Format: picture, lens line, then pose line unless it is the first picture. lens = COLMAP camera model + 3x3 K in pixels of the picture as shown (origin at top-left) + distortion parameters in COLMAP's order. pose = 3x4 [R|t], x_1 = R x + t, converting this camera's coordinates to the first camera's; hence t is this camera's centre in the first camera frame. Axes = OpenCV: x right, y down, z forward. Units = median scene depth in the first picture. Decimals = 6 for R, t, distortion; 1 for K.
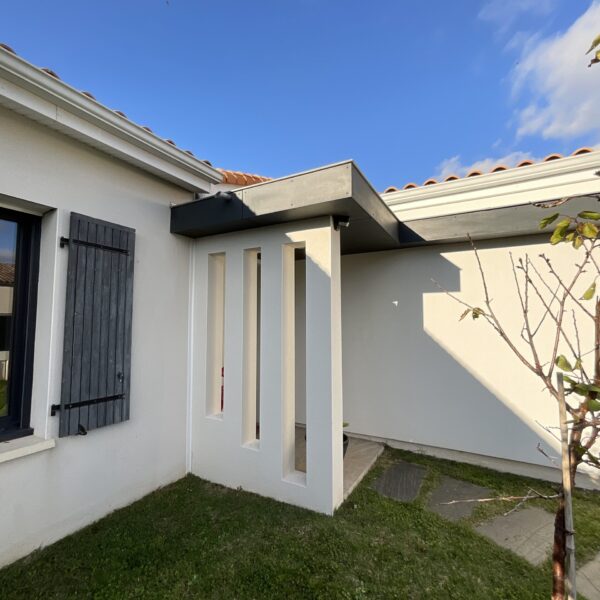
lens RADIAL K [[324.3, 0, 300.1], [0, 324.3, 296.8], [0, 0, 1]] dist [0.003003, 0.001562]
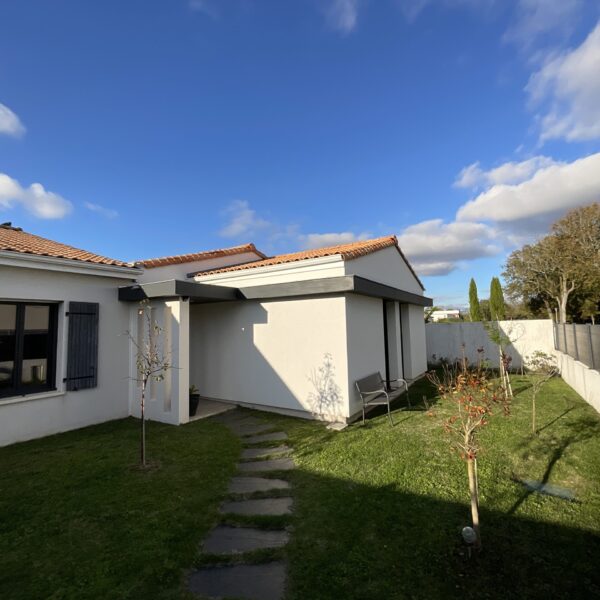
lens RADIAL K [[317.3, 0, 300.0], [0, 317.3, 300.0], [0, 0, 1]] dist [-0.001915, -0.000727]
pose [[0.998135, -0.027626, -0.054429, 1.030347], [0.026865, 0.999532, -0.014665, -0.162511], [0.054809, 0.013175, 0.998410, -1.151733]]
